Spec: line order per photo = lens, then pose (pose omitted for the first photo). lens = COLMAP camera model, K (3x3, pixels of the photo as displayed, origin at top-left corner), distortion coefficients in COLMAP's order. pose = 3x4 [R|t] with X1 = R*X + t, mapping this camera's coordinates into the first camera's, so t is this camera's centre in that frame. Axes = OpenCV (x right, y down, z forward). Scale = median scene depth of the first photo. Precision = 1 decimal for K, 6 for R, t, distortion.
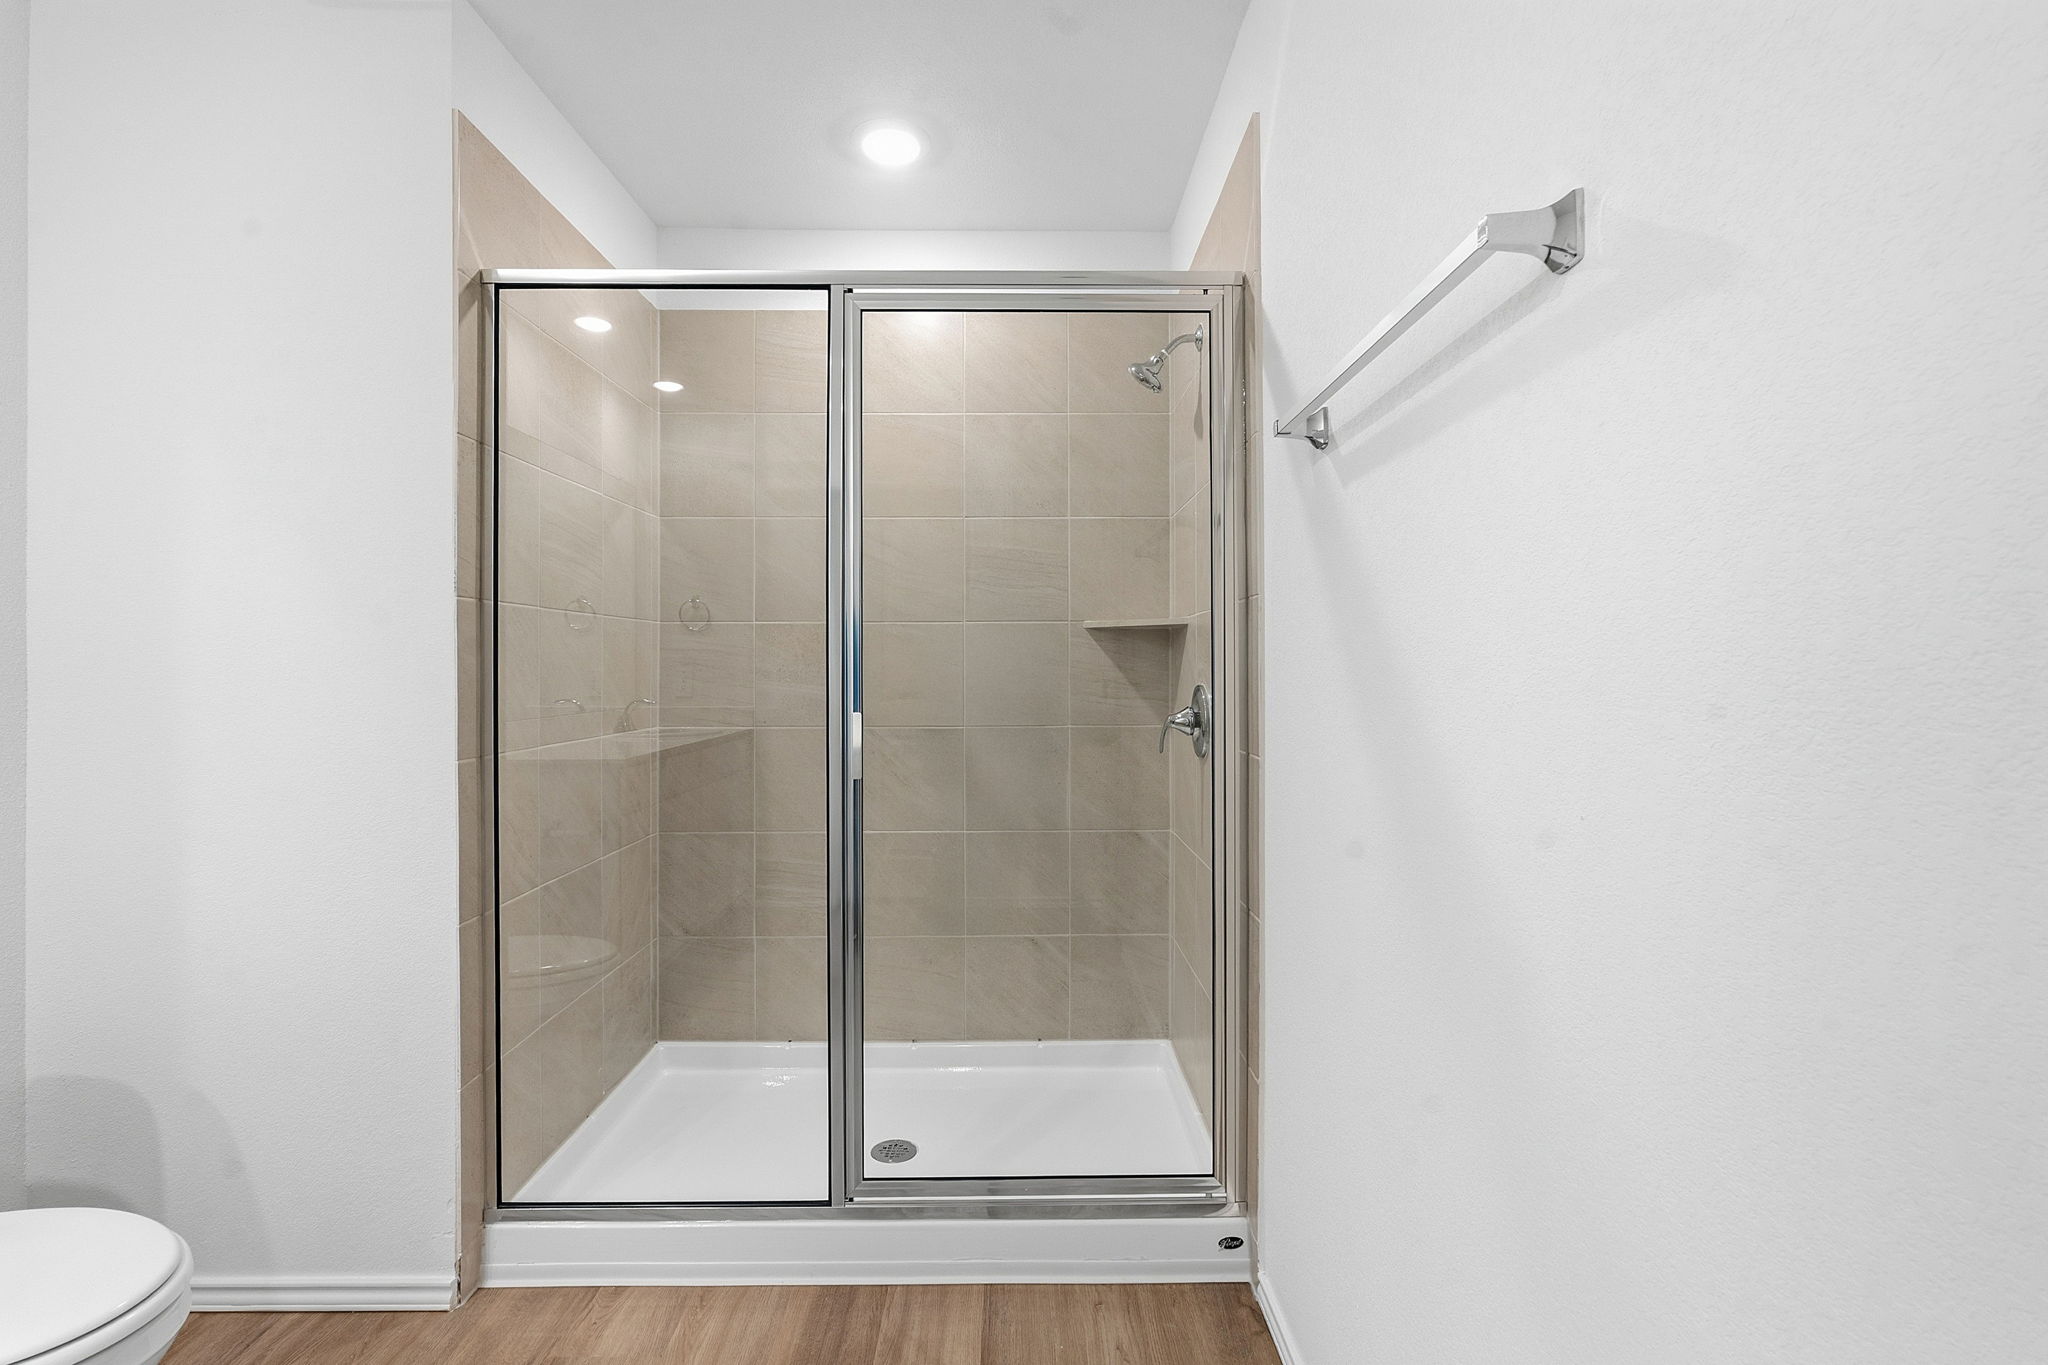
lens RADIAL K [[907.0, 0, 1029.4], [0, 907.0, 674.8], [0, 0, 1]] dist [-0.000998, -0.000086]
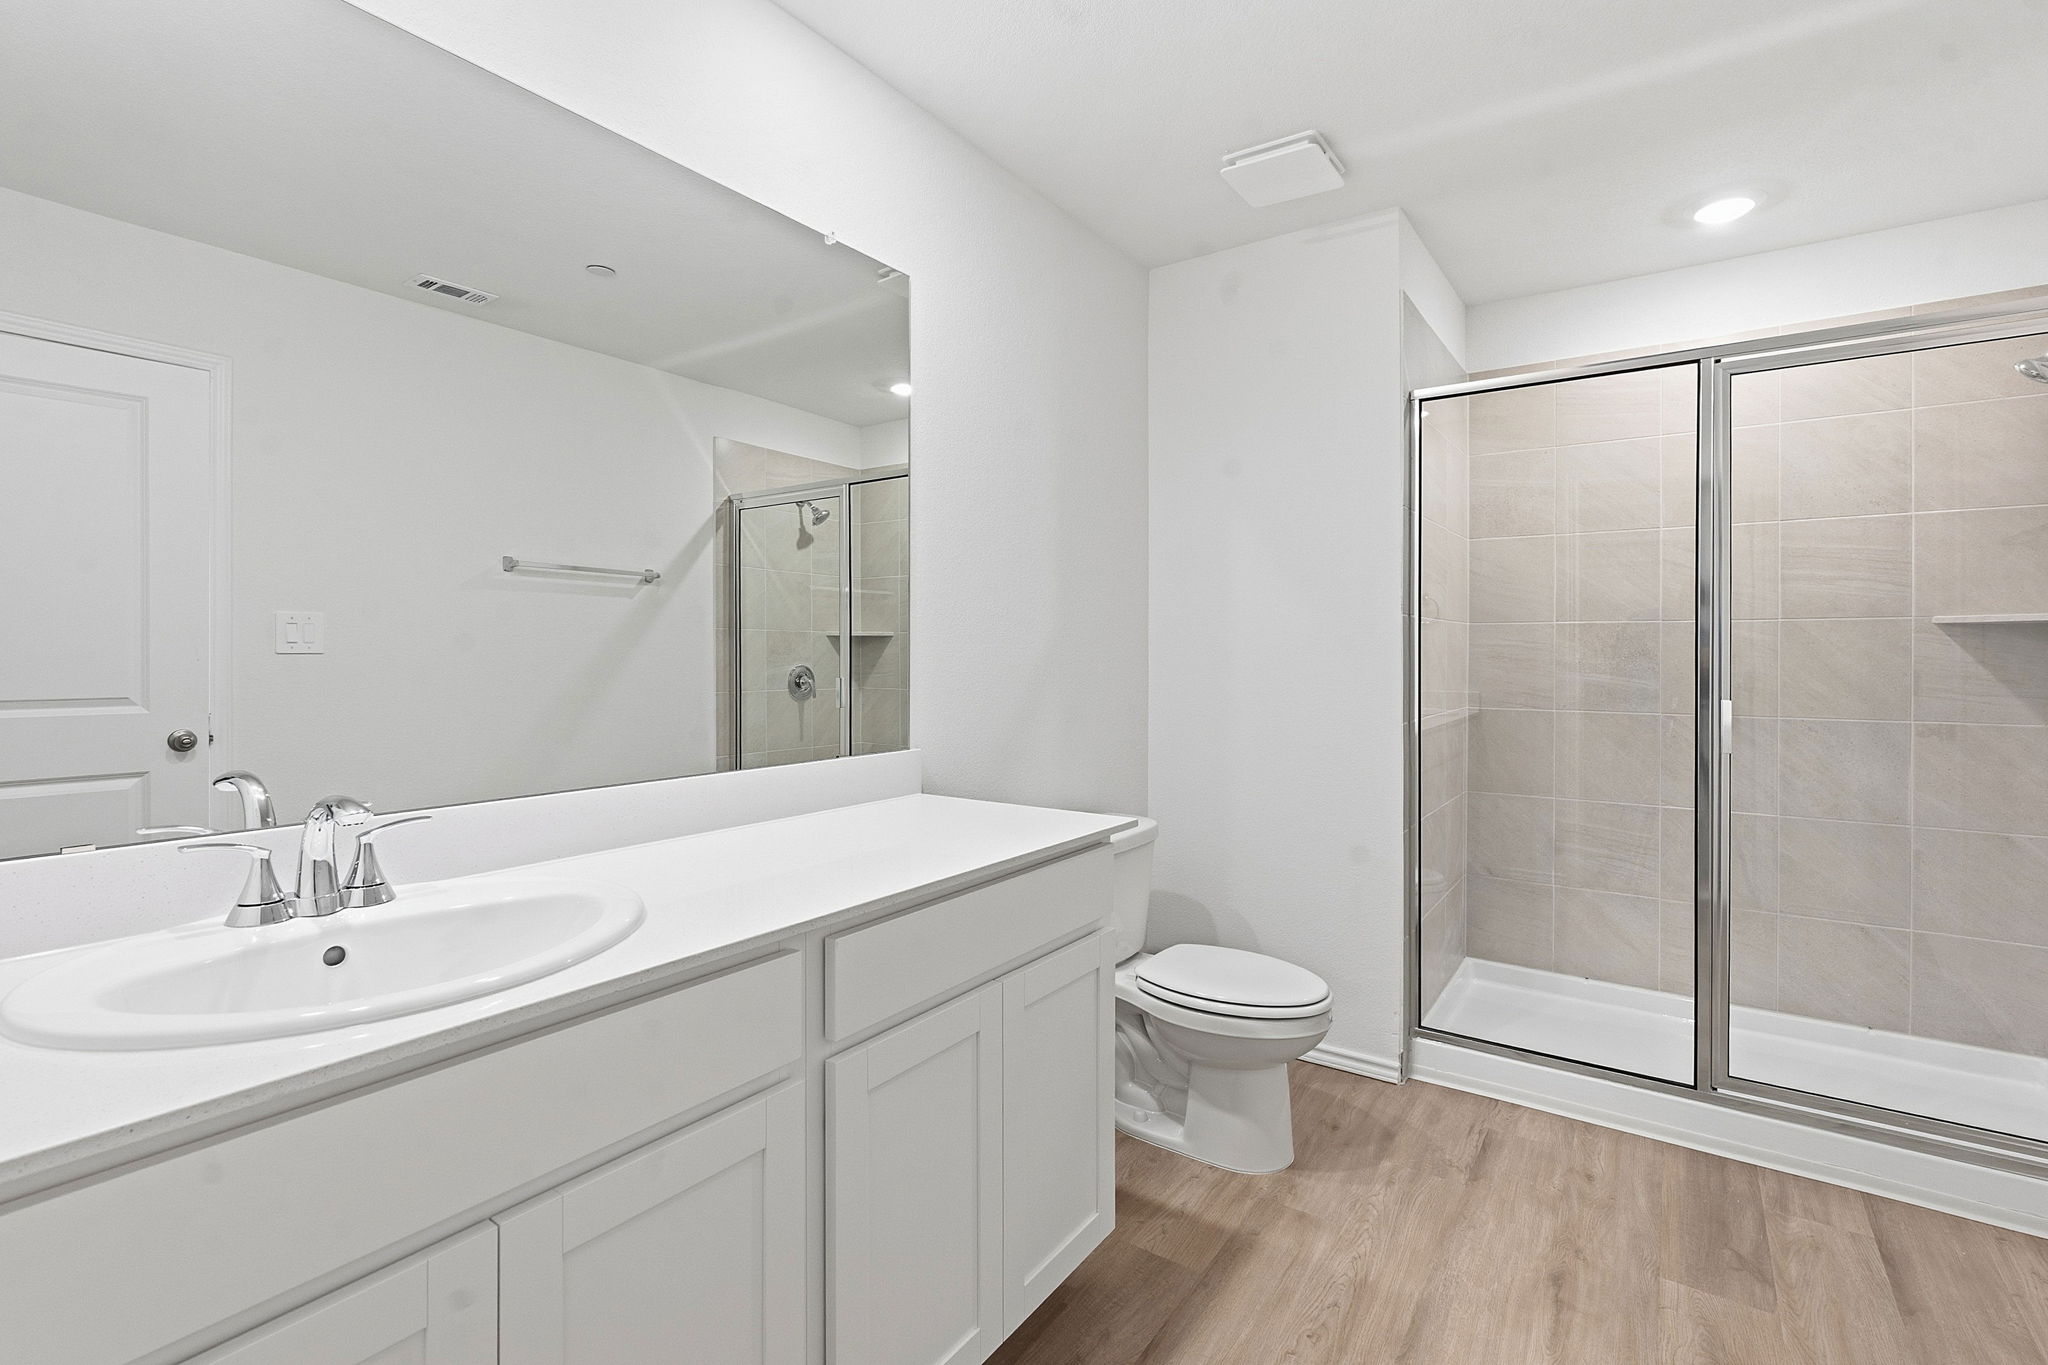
lens RADIAL K [[931.1, 0, 1024.0], [0, 931.1, 657.1], [0, 0, 1]] dist [-0.002659, -0.000683]
pose [[0.811878, 0.007223, -0.583783, -0.179443], [-0.008822, 0.999961, 0.000104, -0.006834], [0.583761, 0.005066, 0.811910, -0.469571]]
